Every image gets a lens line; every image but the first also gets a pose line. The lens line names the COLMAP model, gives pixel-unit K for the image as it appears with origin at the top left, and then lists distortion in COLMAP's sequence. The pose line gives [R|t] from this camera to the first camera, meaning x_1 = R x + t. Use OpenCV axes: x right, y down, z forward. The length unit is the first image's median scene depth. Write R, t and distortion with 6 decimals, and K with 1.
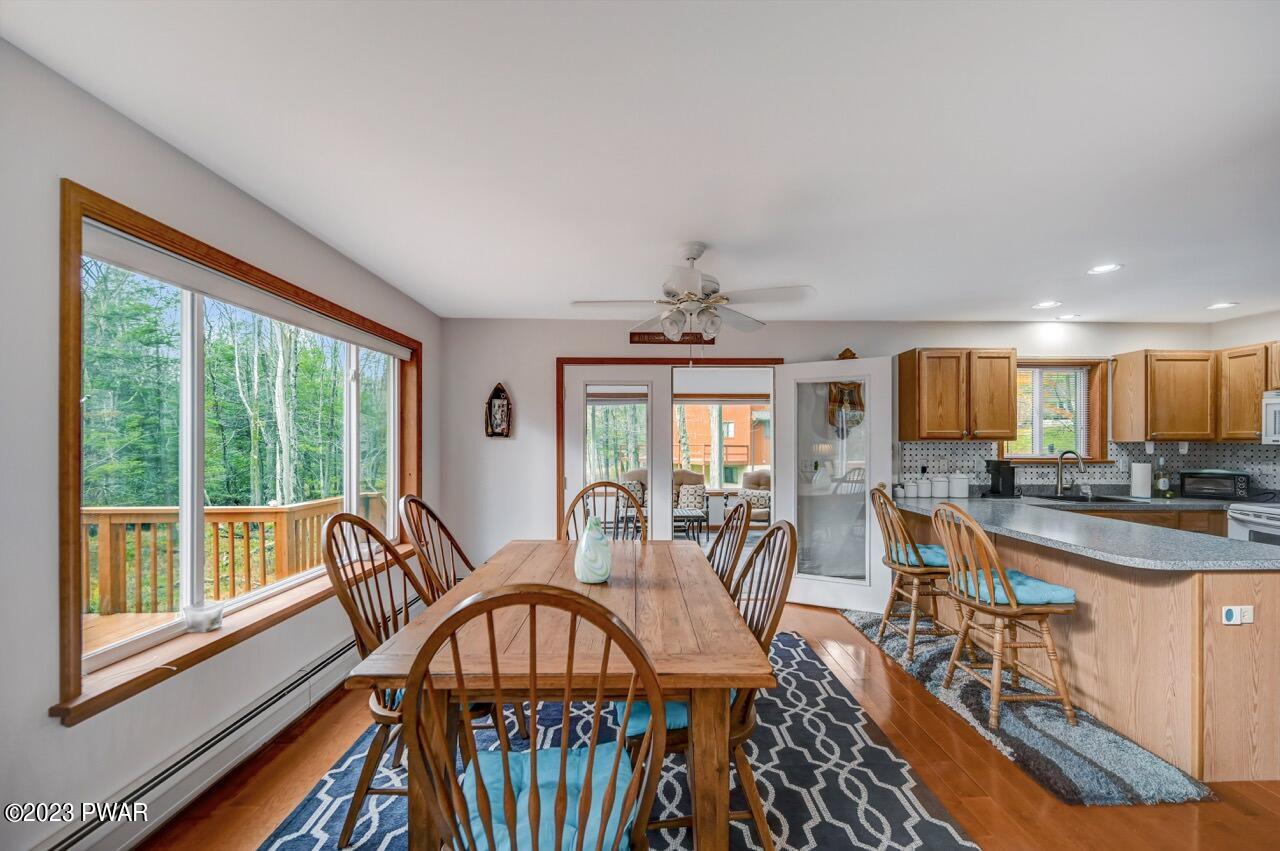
lens RADIAL K [[526.4, 0, 642.9], [0, 526.4, 441.6], [0, 0, 1]] dist [0.000441, -0.000019]
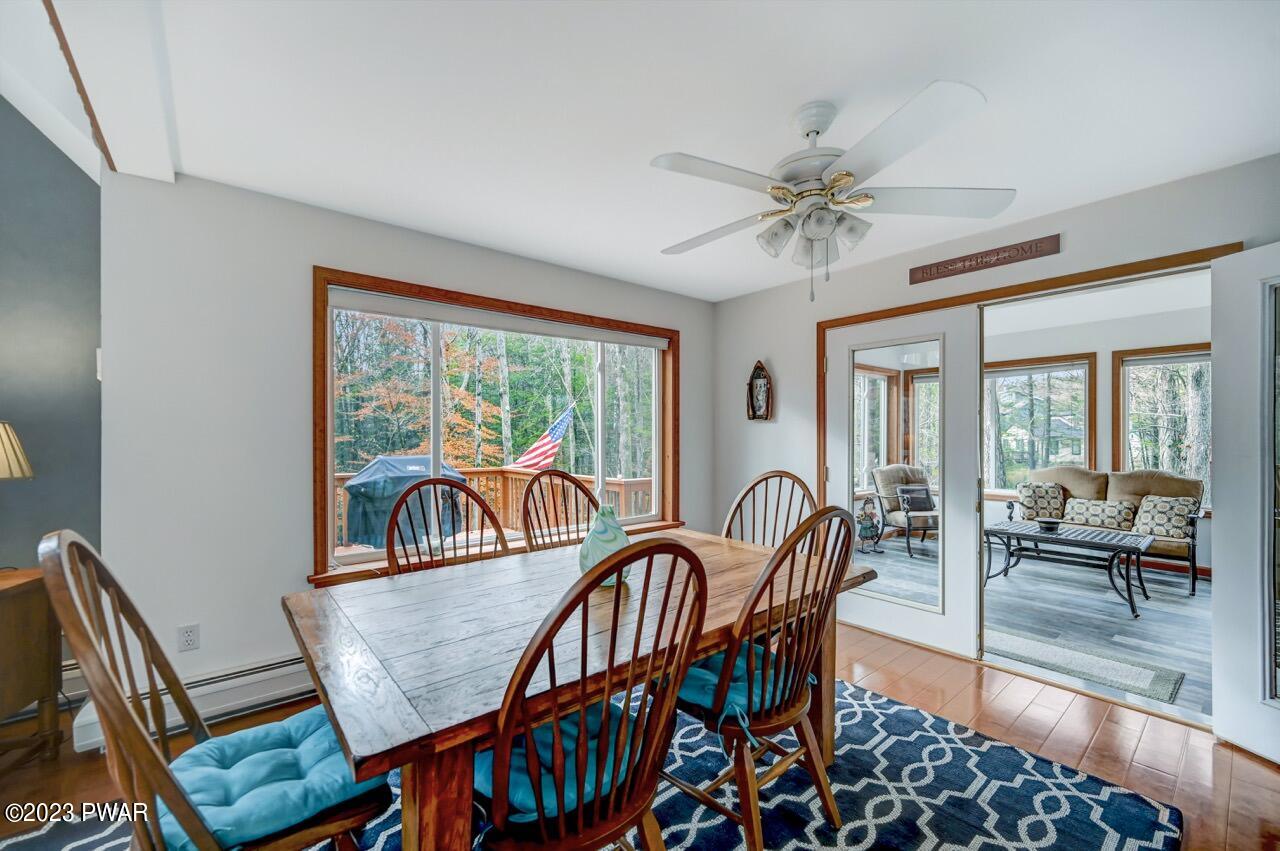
lens RADIAL K [[500.1, 0, 638.5], [0, 500.1, 436.1], [0, 0, 1]] dist [-0.009836, -0.000040]
pose [[0.618789, 0.000665, -0.785557, 0.280296], [0.003215, 0.999989, 0.003379, 0.015860], [0.785551, -0.004617, 0.618780, 0.292758]]
